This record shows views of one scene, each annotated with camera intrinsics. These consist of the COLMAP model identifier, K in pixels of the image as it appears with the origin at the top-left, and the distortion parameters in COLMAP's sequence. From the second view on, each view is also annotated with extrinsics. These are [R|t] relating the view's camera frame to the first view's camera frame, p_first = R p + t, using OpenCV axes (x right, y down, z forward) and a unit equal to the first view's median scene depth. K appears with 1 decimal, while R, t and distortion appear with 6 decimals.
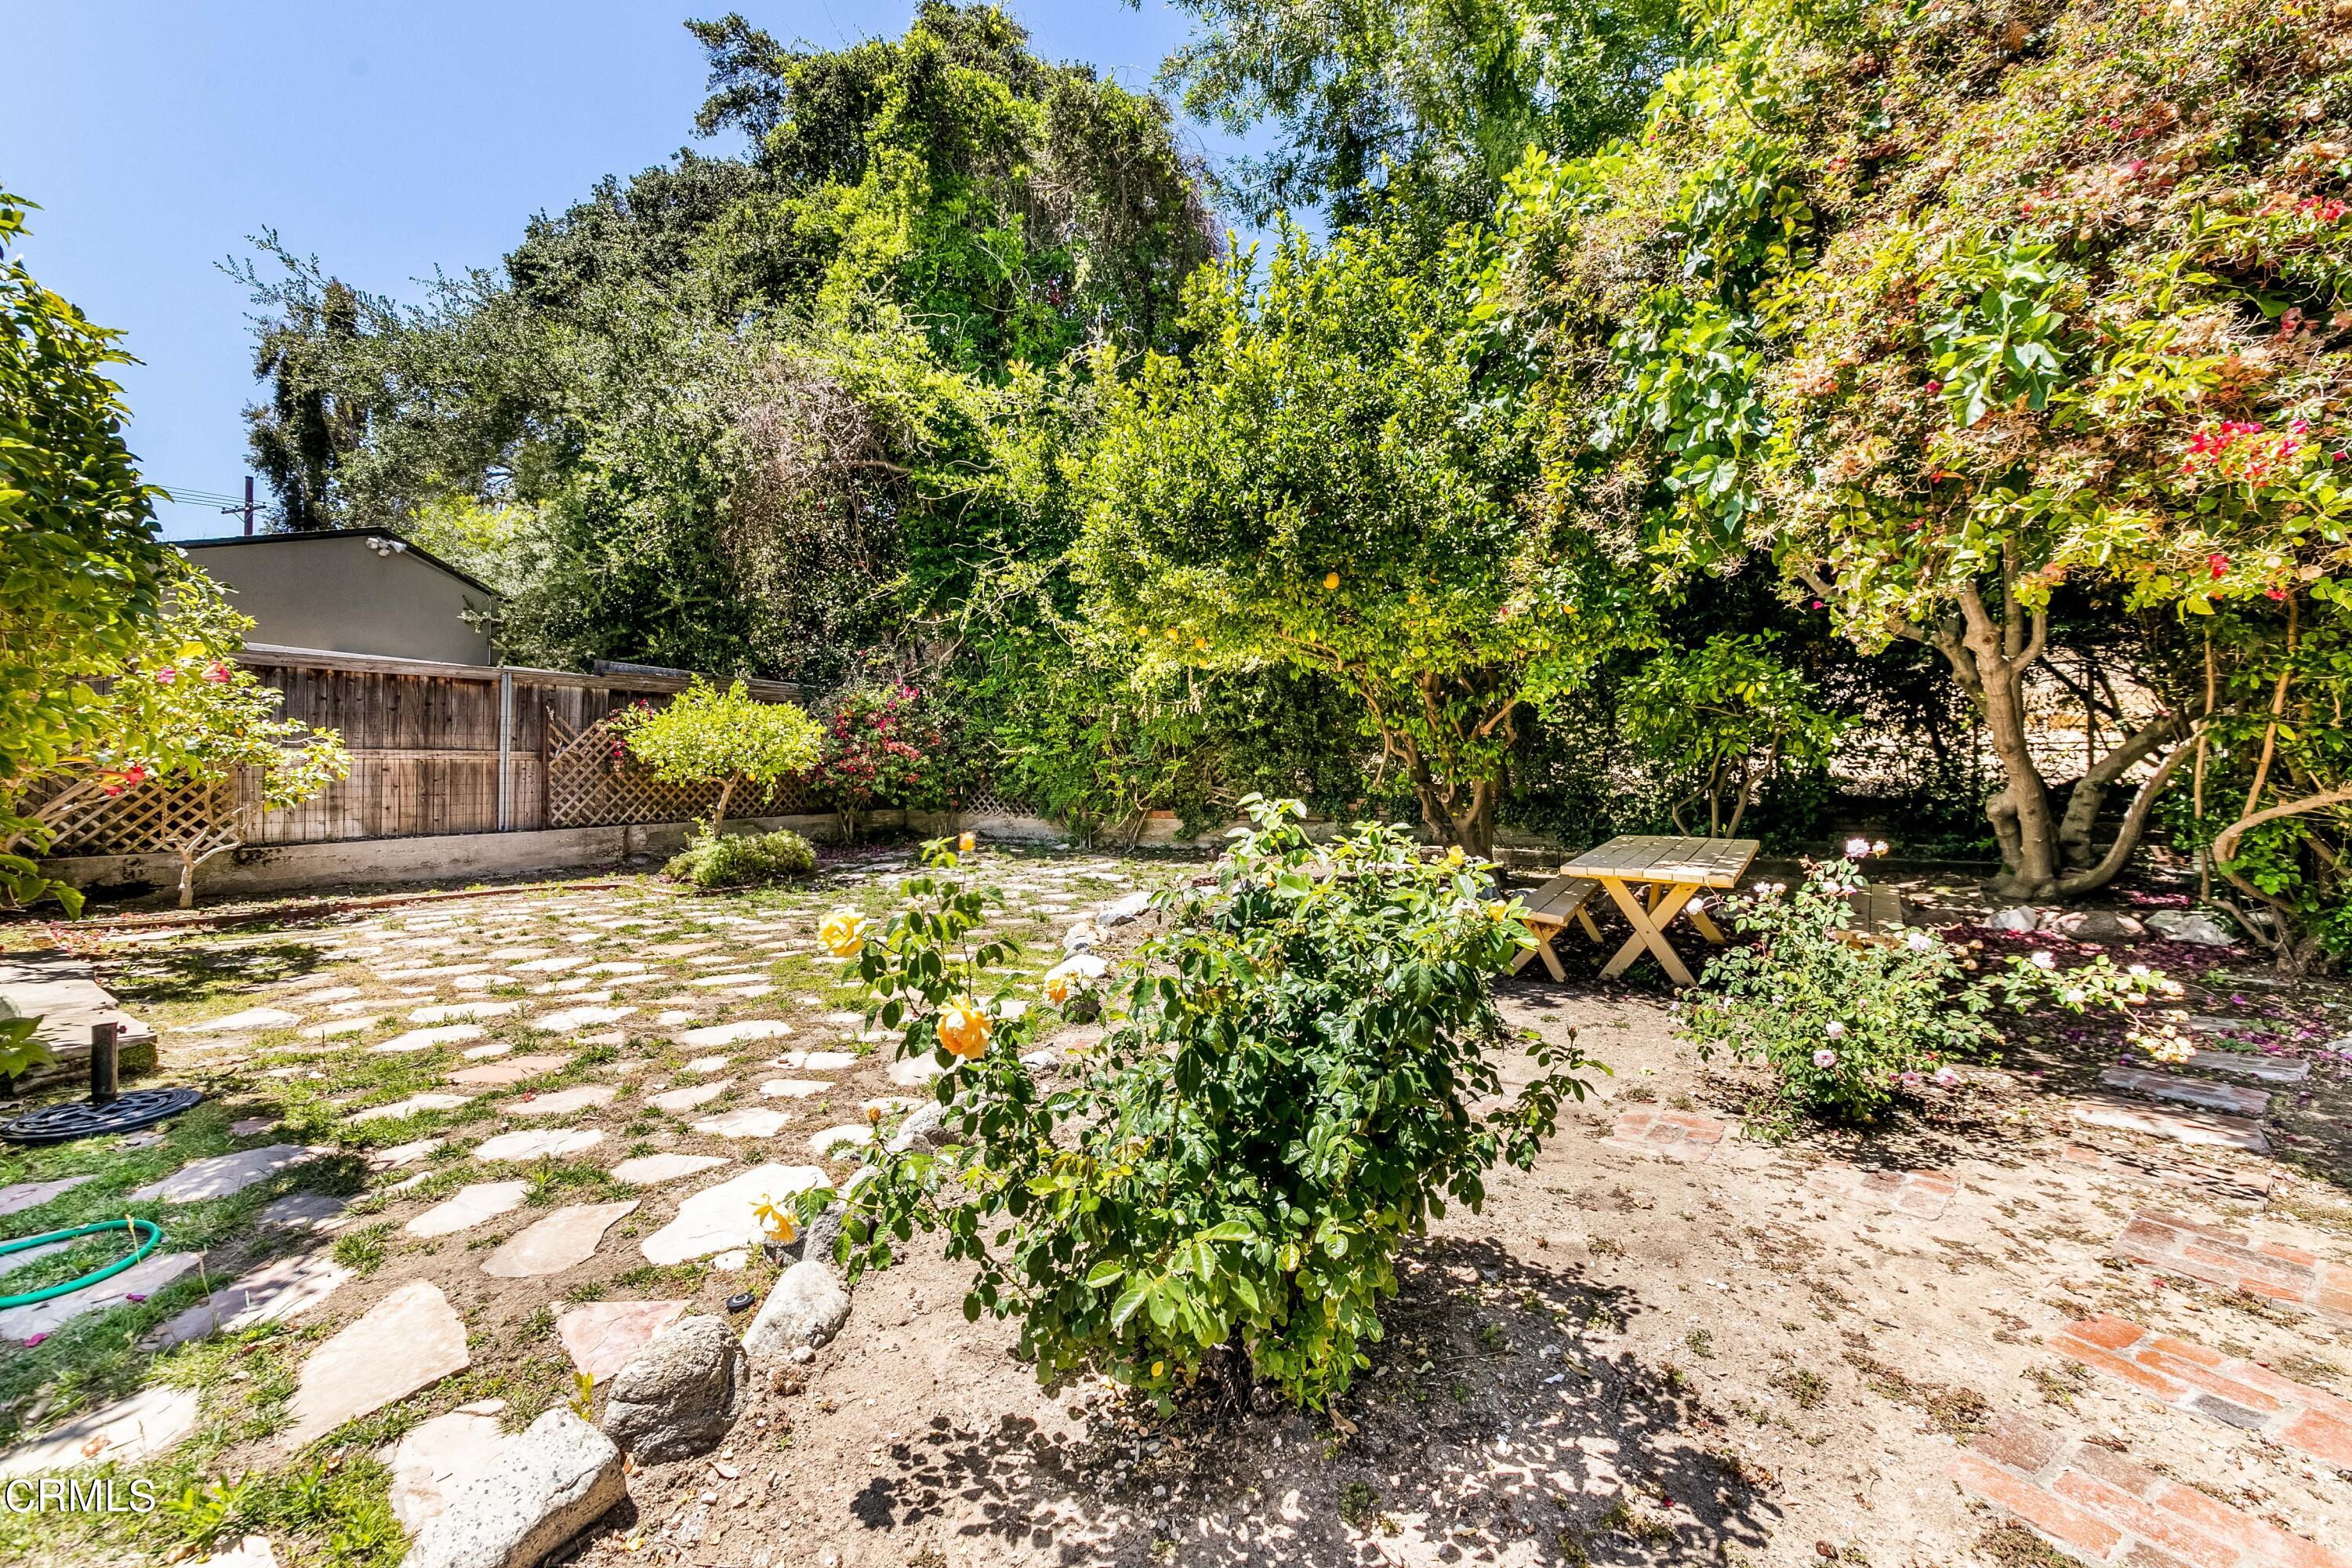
lens RADIAL K [[942.6, 0, 1192.0], [0, 942.6, 787.5], [0, 0, 1]] dist [0.003607, 0.000129]
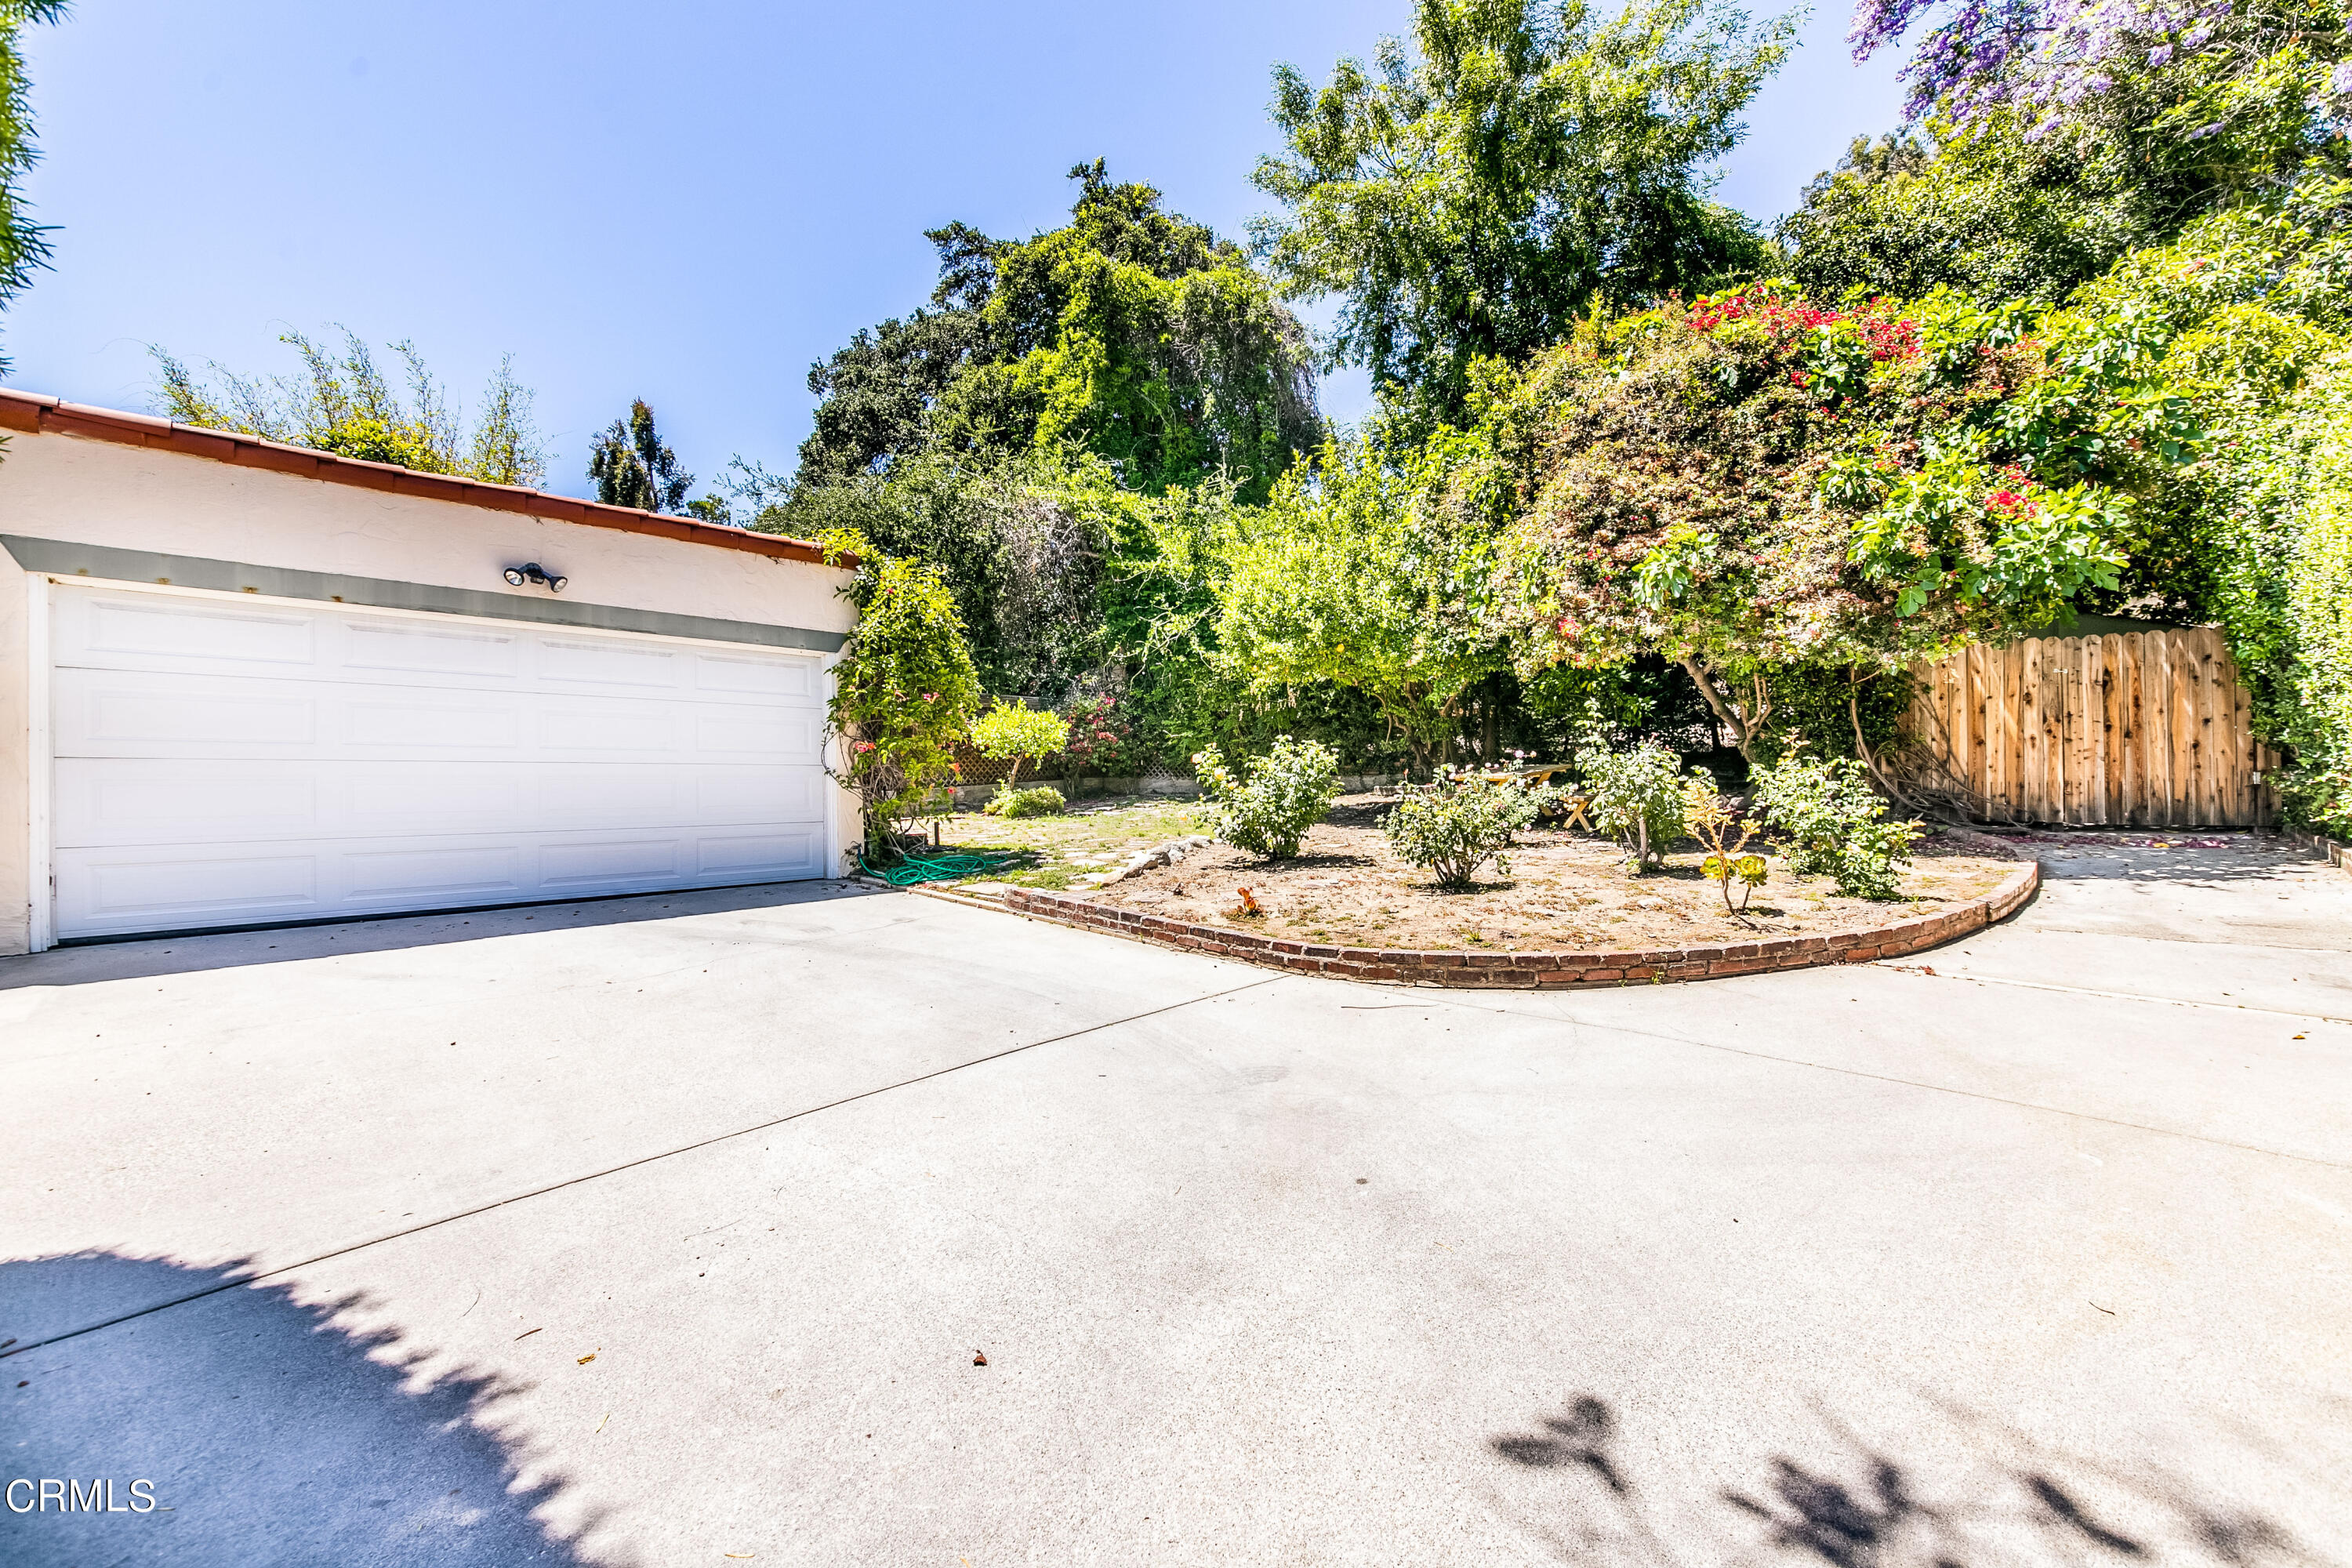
lens RADIAL K [[942.6, 0, 1180.1], [0, 942.6, 794.5], [0, 0, 1]] dist [0.003607, 0.000129]
pose [[0.989250, -0.025537, -0.143989, 0.039773], [0.028347, 0.999445, 0.017495, 0.031847], [0.143462, -0.021388, 0.989425, -0.551823]]
